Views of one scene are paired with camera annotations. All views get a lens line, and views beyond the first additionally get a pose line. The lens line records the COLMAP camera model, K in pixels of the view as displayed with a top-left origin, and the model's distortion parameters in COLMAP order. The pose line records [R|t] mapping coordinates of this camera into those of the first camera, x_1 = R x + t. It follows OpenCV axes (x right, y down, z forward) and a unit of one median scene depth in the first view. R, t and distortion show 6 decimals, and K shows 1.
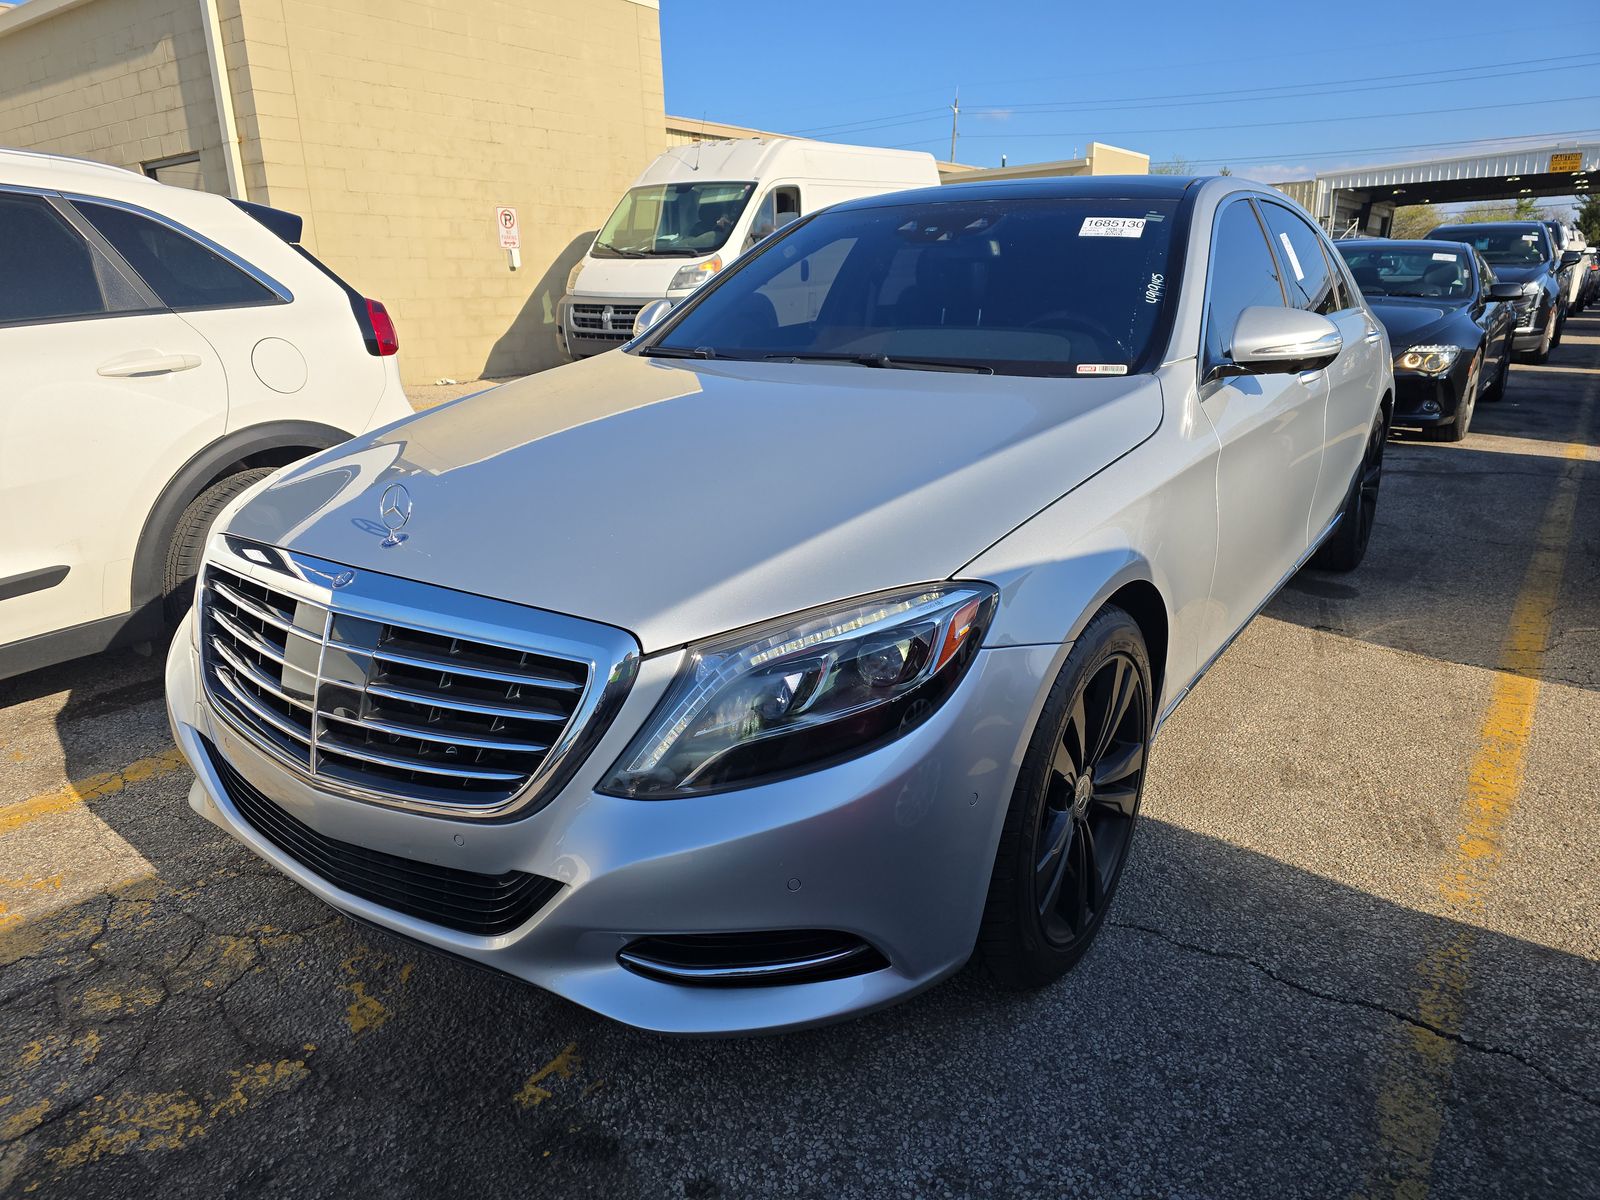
lens RADIAL K [[1057.6, 0, 797.8], [0, 1057.6, 603.7], [0, 0, 1]] dist [0.045958, -0.037851]
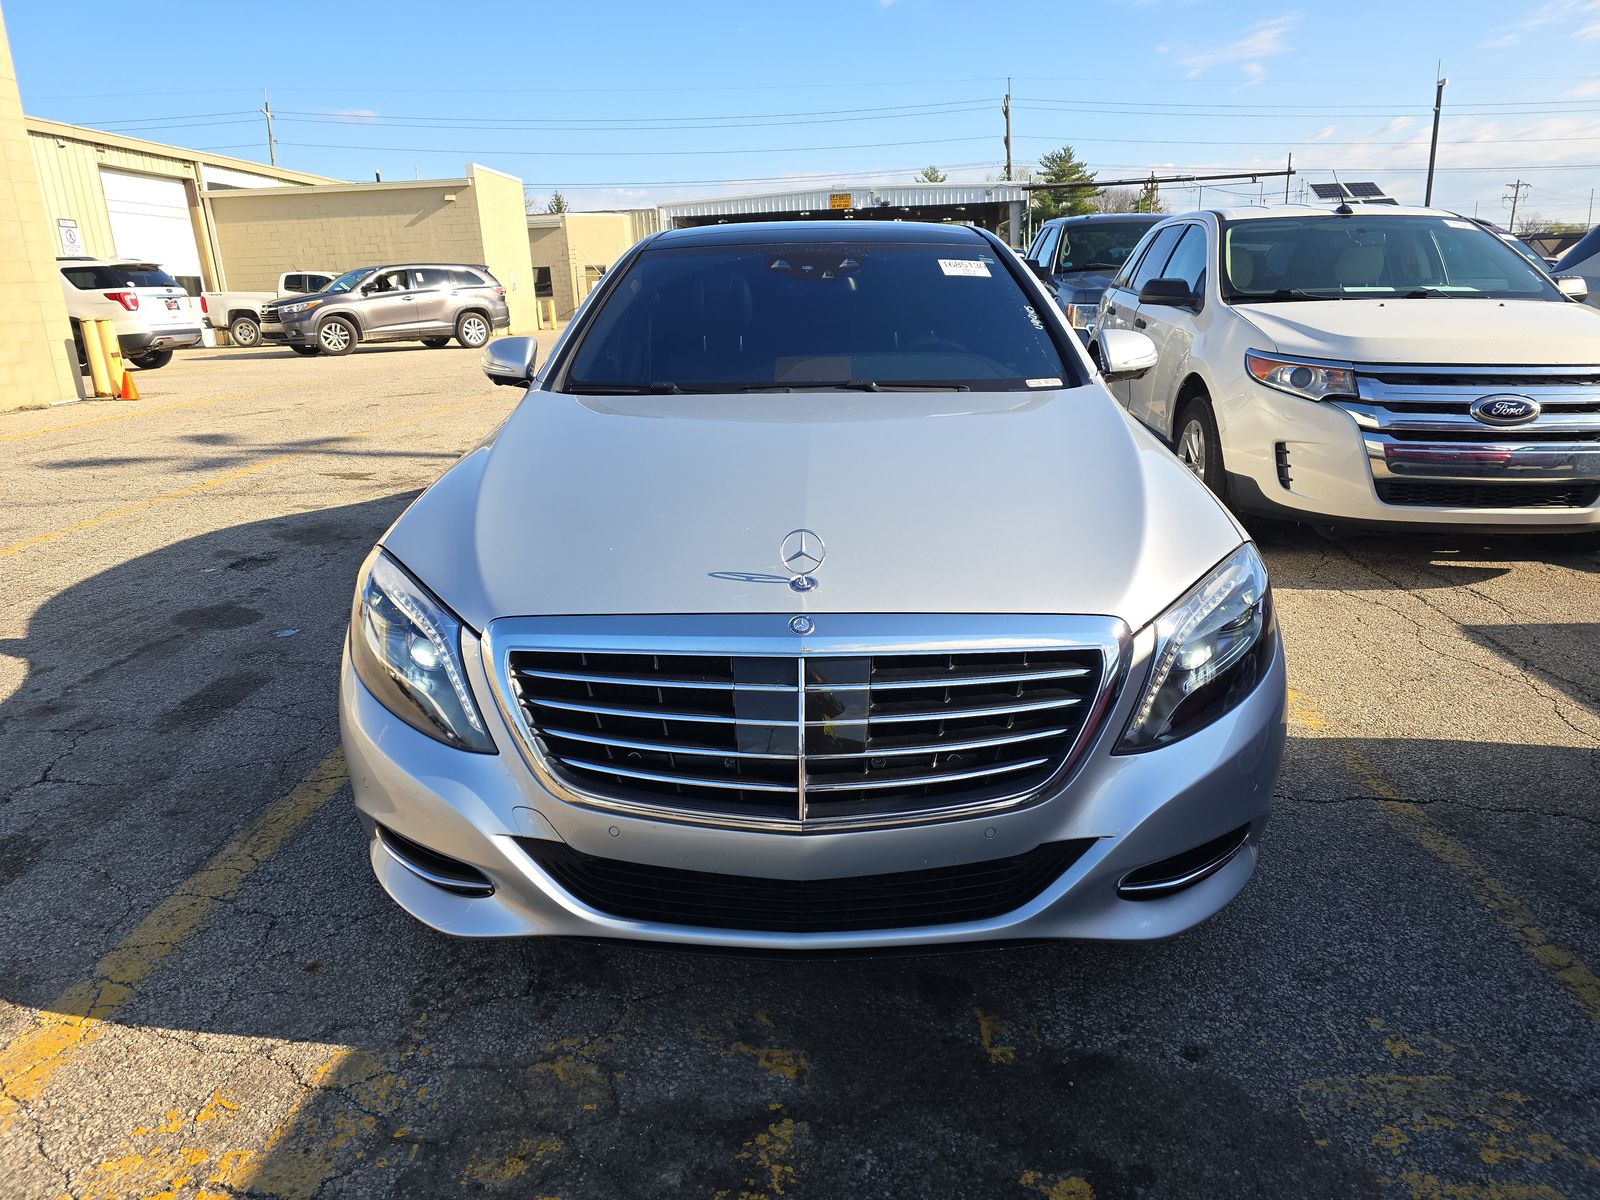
lens RADIAL K [[1057.6, 0, 797.8], [0, 1057.6, 603.7], [0, 0, 1]] dist [0.045958, -0.037851]
pose [[0.841397, -0.160259, 0.516108, -0.741271], [0.167944, 0.985272, 0.032147, -0.059642], [-0.513659, 0.059629, 0.855920, 0.102922]]
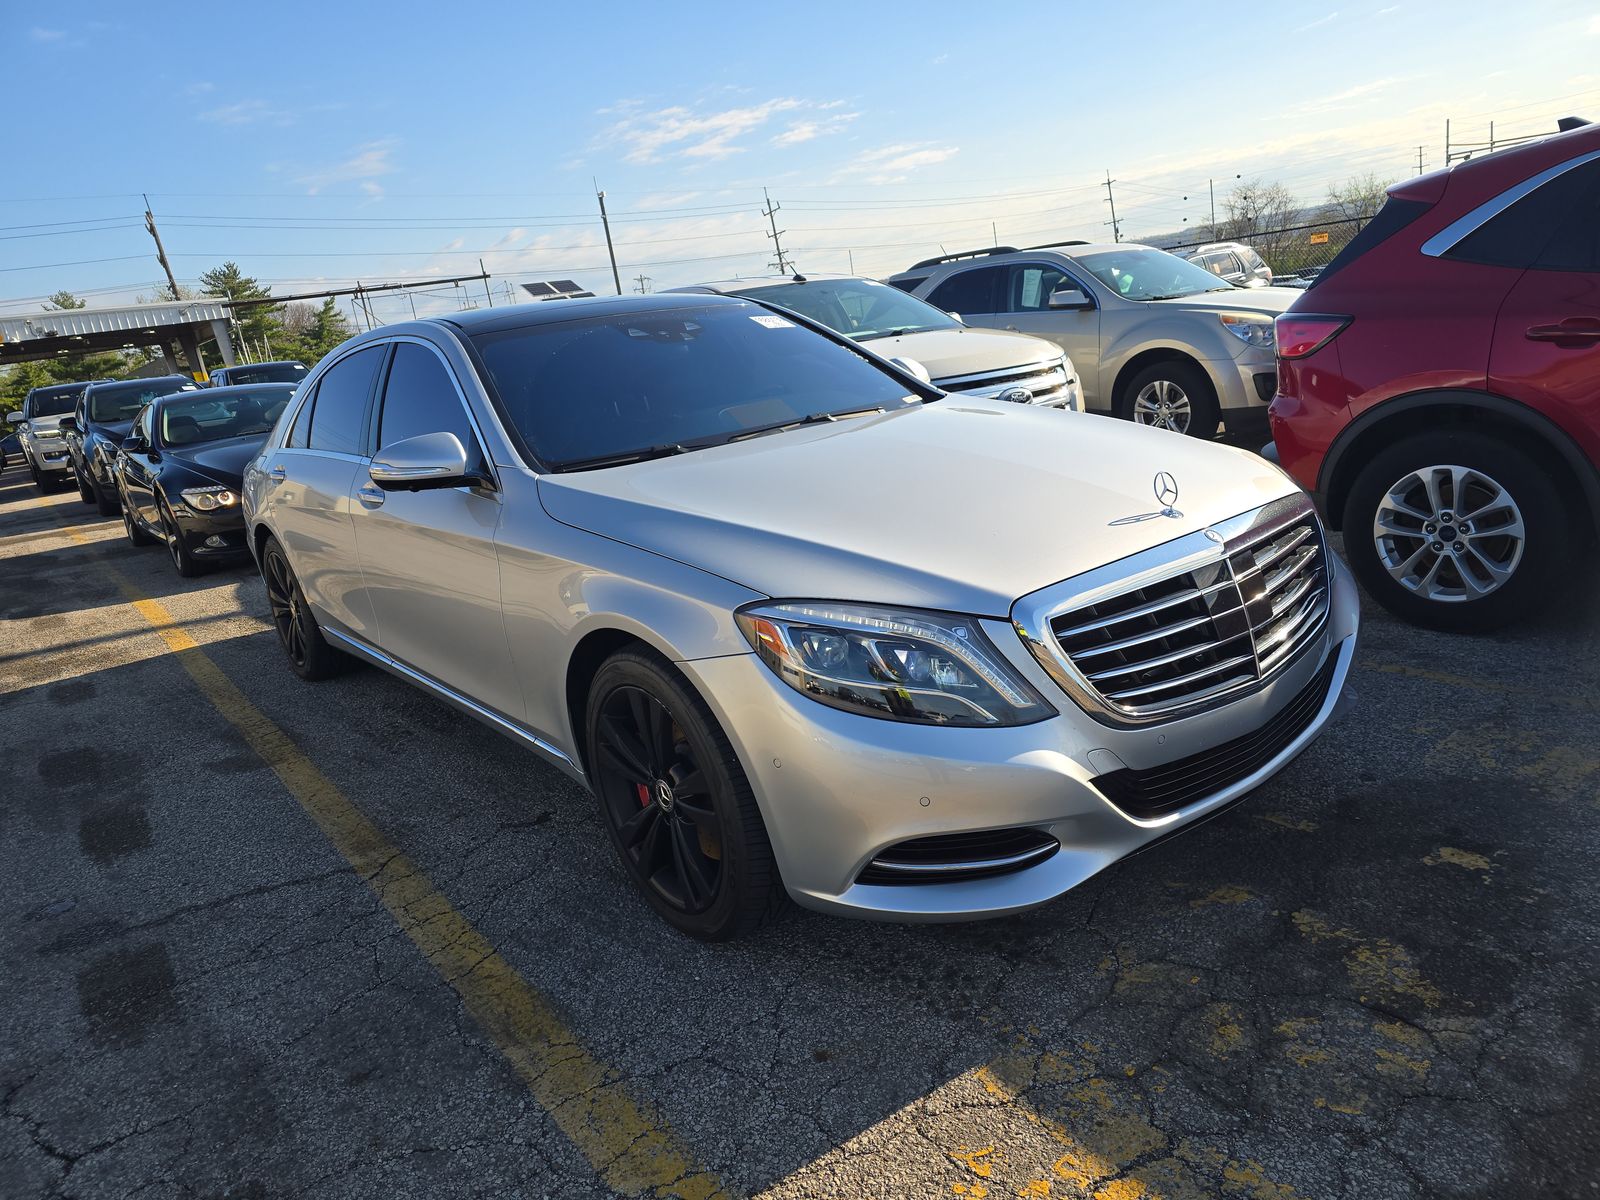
lens RADIAL K [[1057.6, 0, 797.8], [0, 1057.6, 603.7], [0, 0, 1]] dist [0.045958, -0.037851]
pose [[0.294091, -0.269384, 0.917029, -1.417581], [0.401269, 0.905605, 0.137341, -0.261808], [-0.867464, 0.327585, 0.374425, 0.763964]]
